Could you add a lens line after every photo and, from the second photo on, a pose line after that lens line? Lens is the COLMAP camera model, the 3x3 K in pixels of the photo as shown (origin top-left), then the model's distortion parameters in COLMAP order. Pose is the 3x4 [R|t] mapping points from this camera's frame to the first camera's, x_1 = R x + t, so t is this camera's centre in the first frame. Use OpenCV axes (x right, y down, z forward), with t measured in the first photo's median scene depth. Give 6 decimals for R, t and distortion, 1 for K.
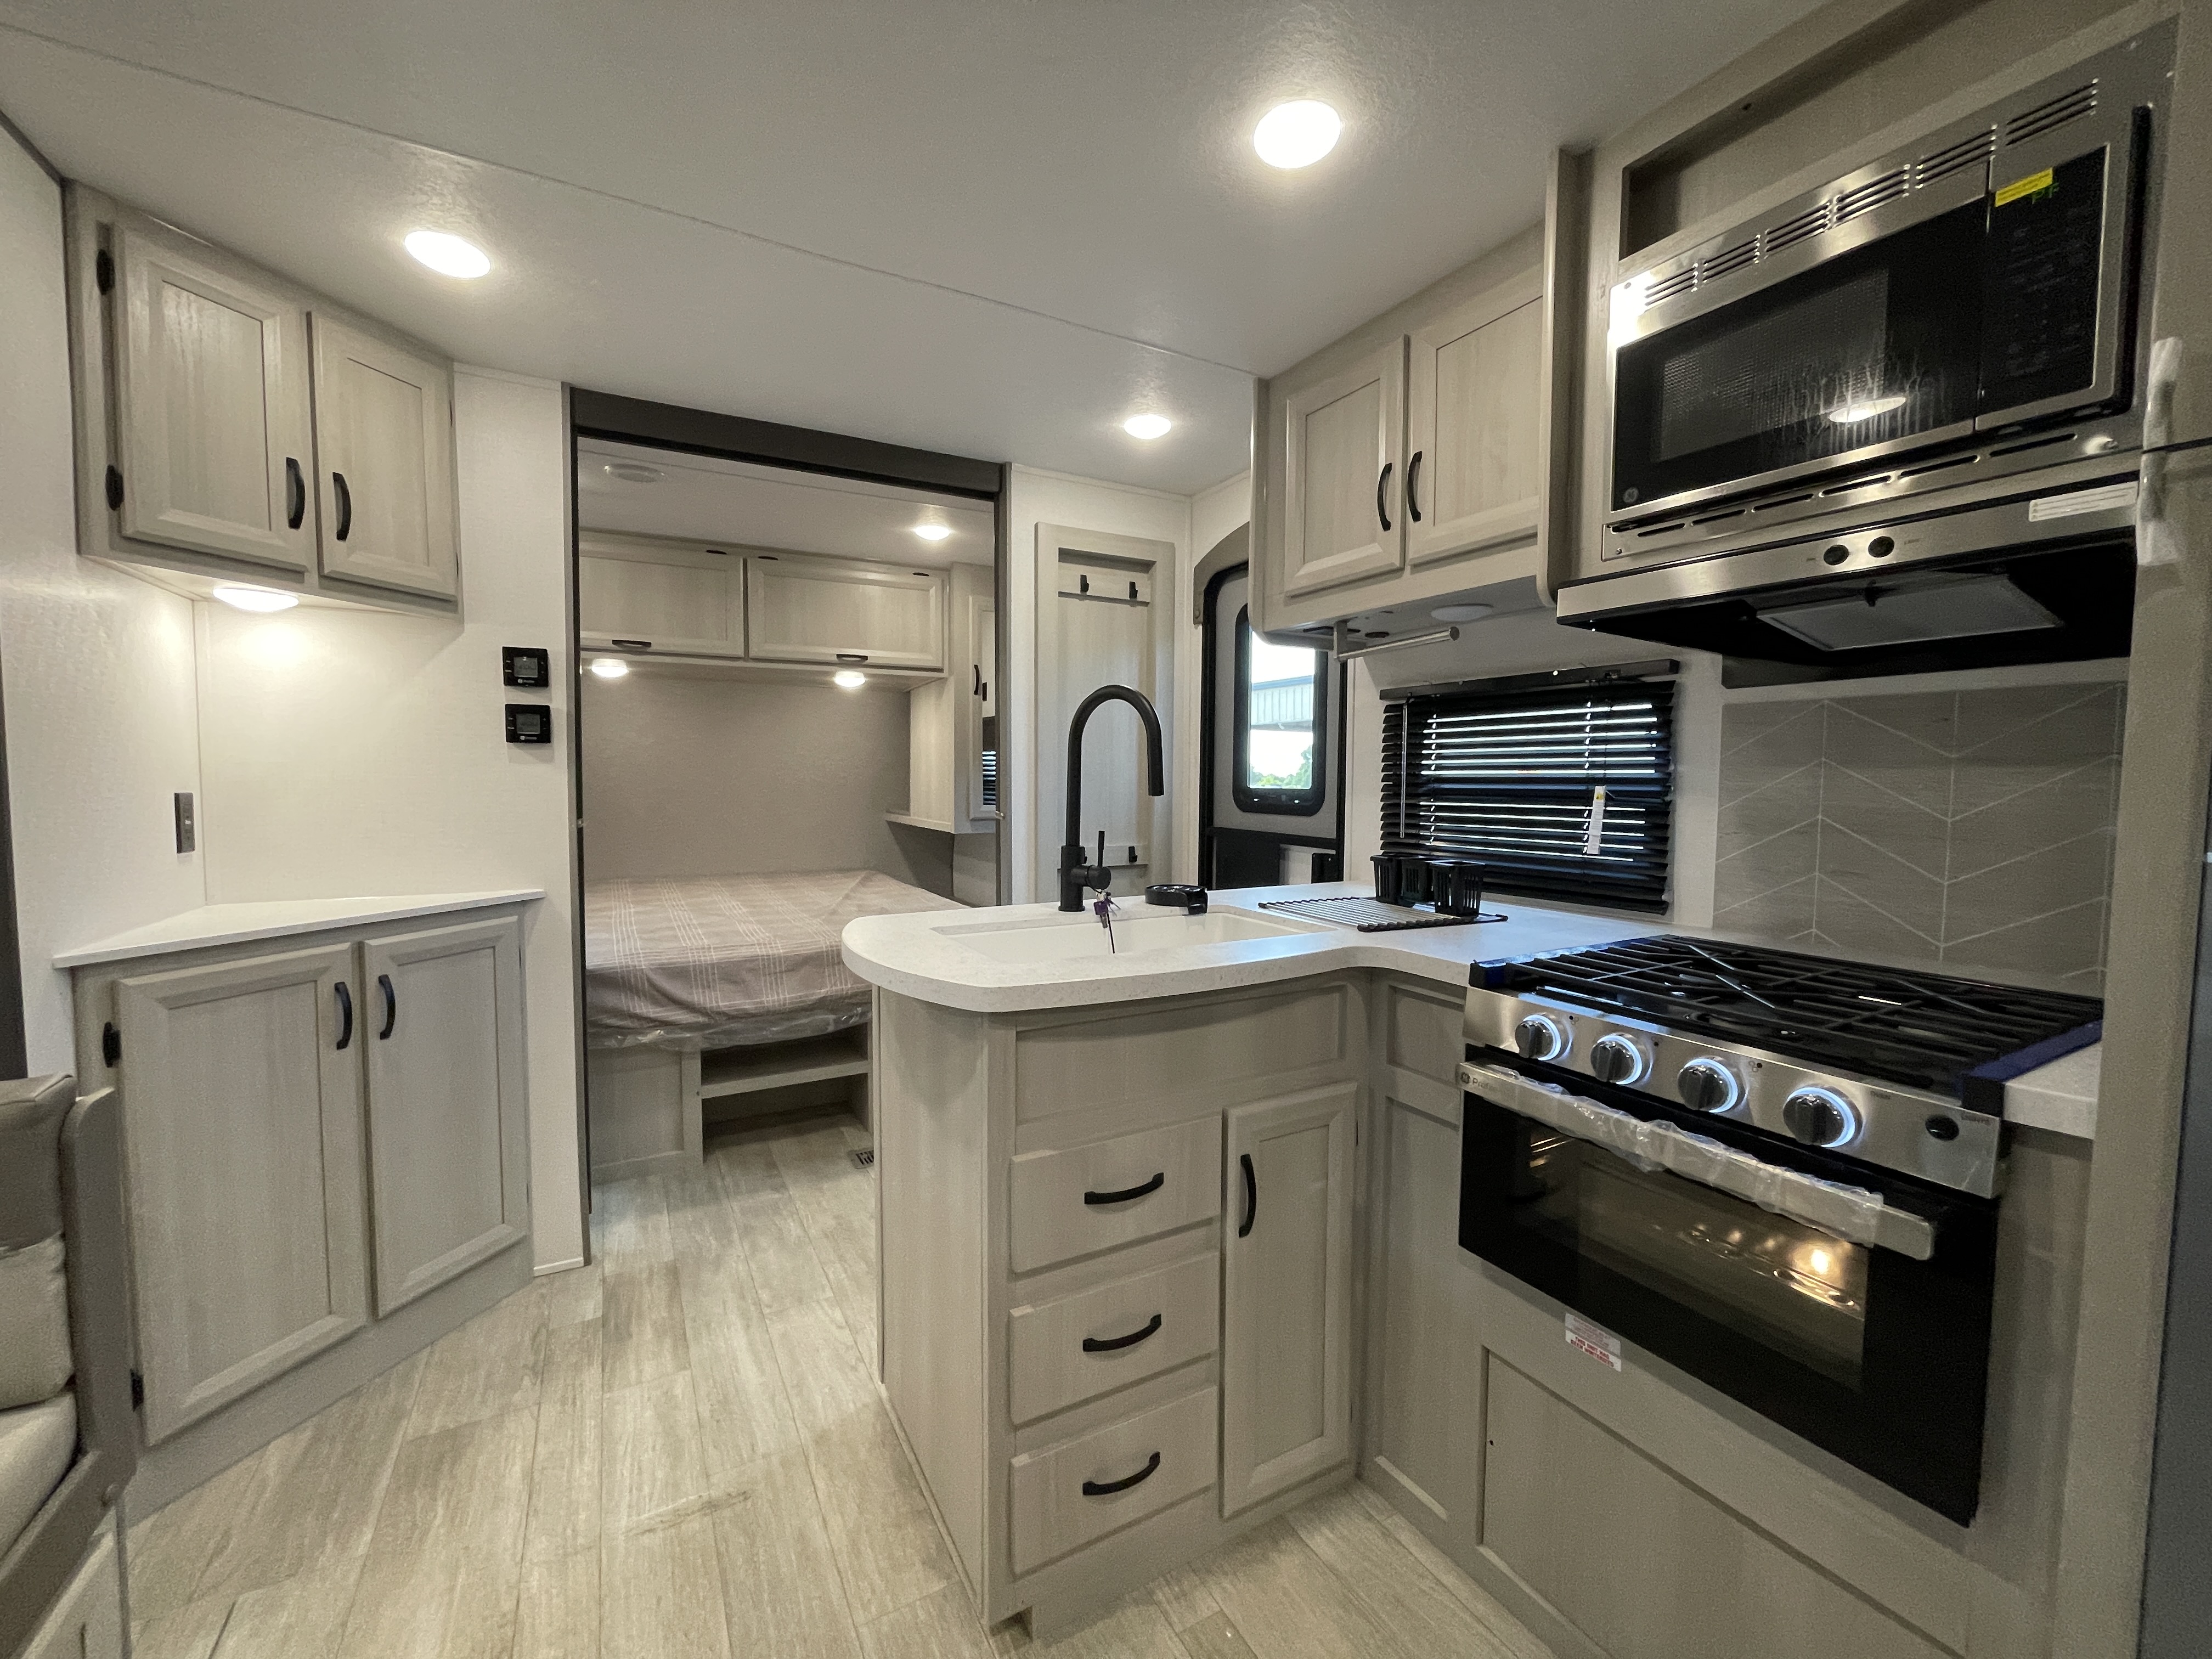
lens RADIAL K [[894.7, 0, 1098.4], [0, 894.7, 826.1], [0, 0, 1]] dist [-0.001355, -0.000301]
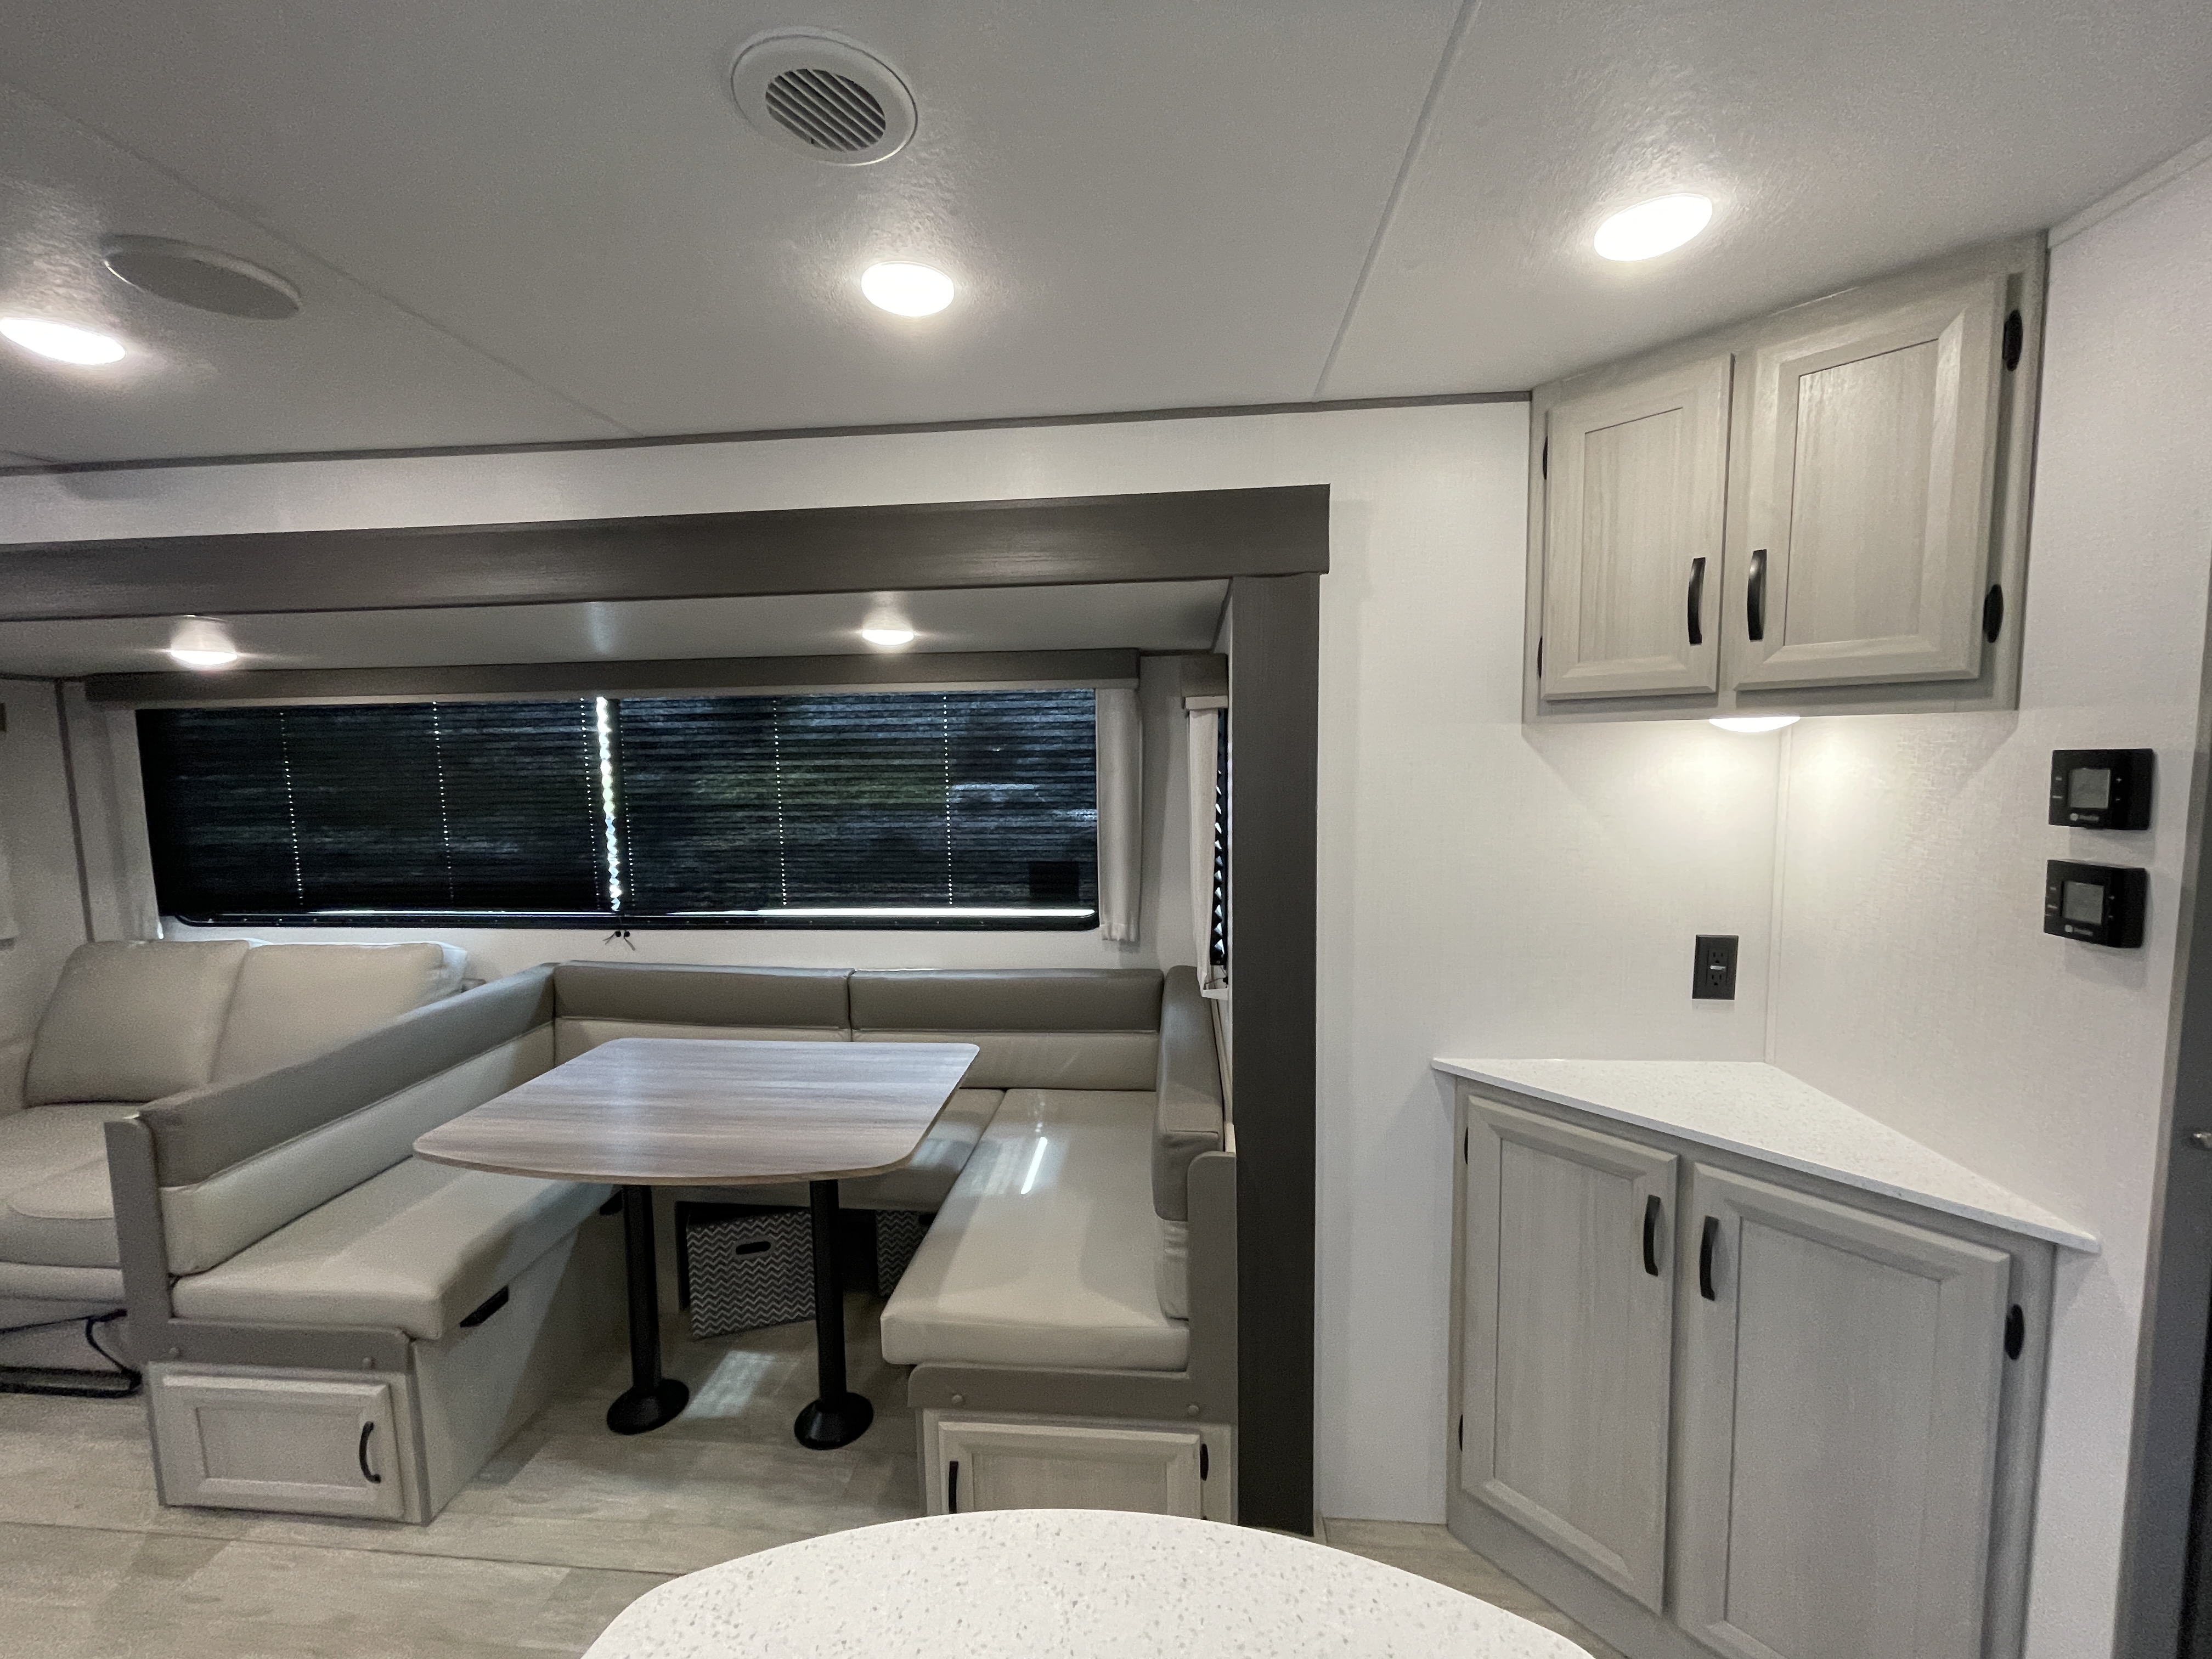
lens RADIAL K [[894.7, 0, 1103.1], [0, 894.7, 827.6], [0, 0, 1]] dist [-0.001355, -0.000301]
pose [[-0.560519, 0.073001, -0.824918, 0.070984], [-0.032290, 0.993423, 0.109854, -0.192567], [0.827512, 0.088212, -0.554476, 0.823078]]
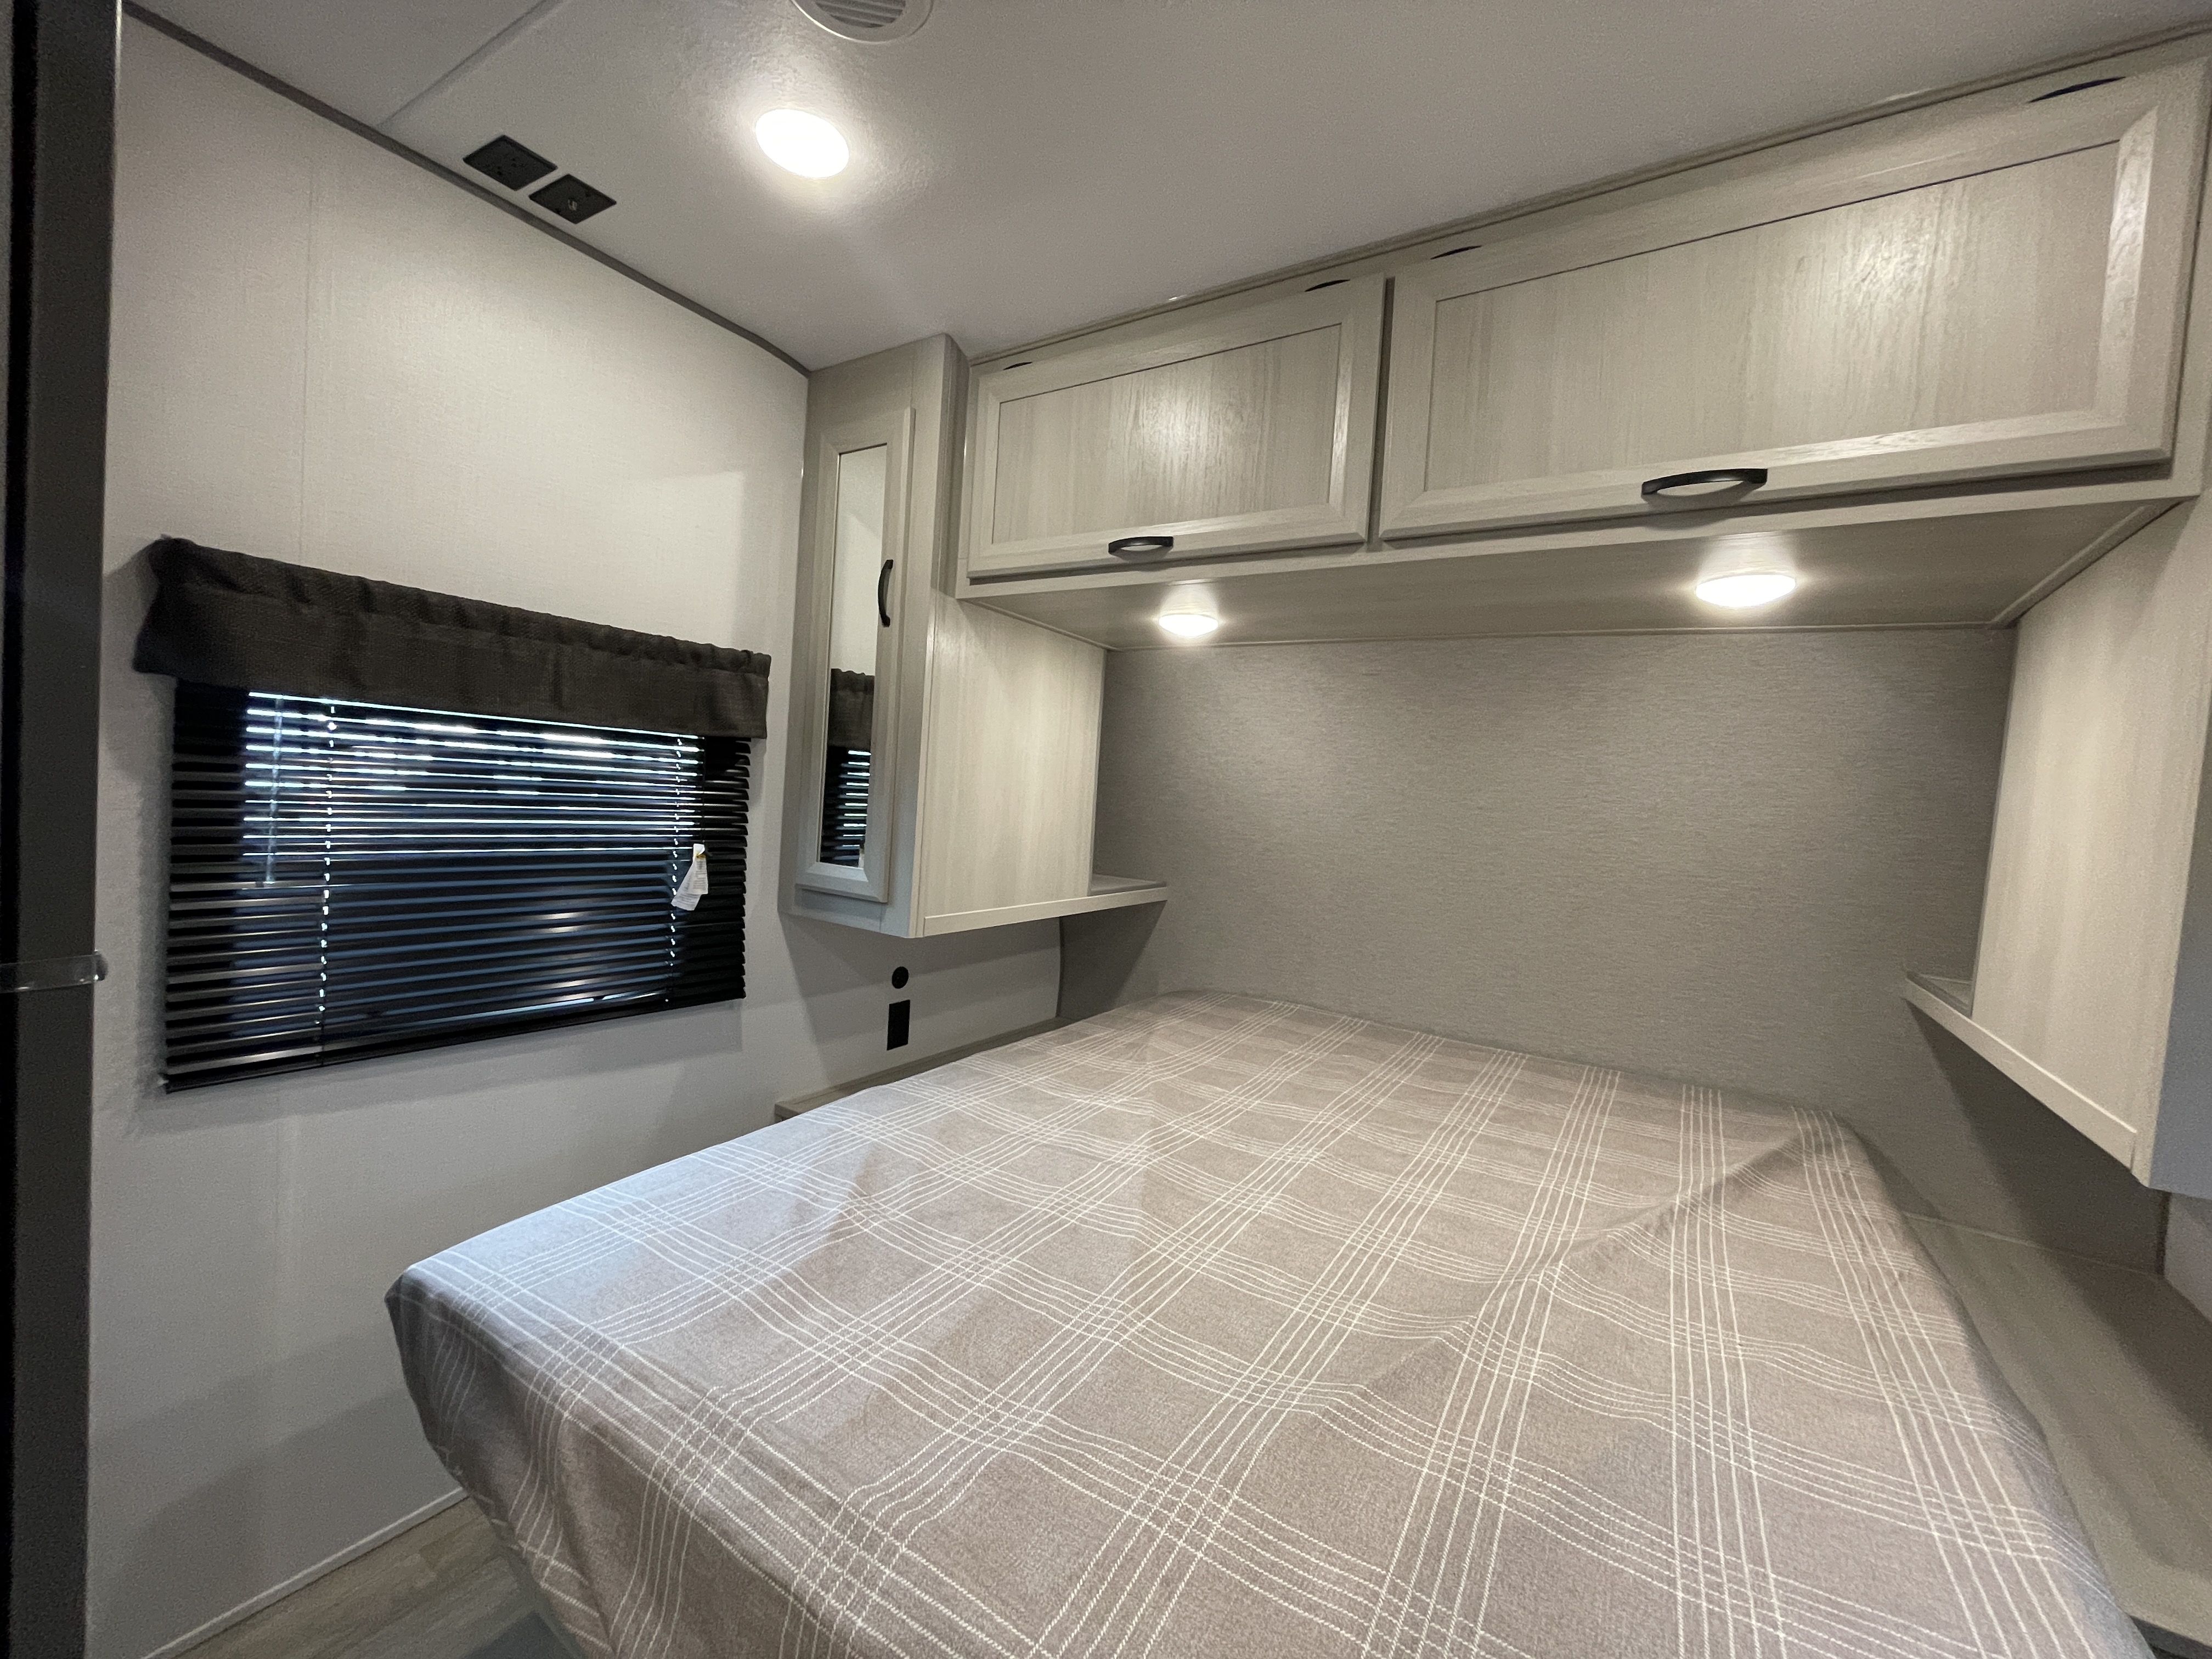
lens RADIAL K [[894.7, 0, 1099.6], [0, 894.7, 827.1], [0, 0, 1]] dist [-0.001355, -0.000301]
pose [[0.474601, 0.068899, -0.877501, -0.181914], [-0.114258, 0.993319, 0.016196, -0.101342], [0.872754, 0.092575, 0.479302, 1.237372]]
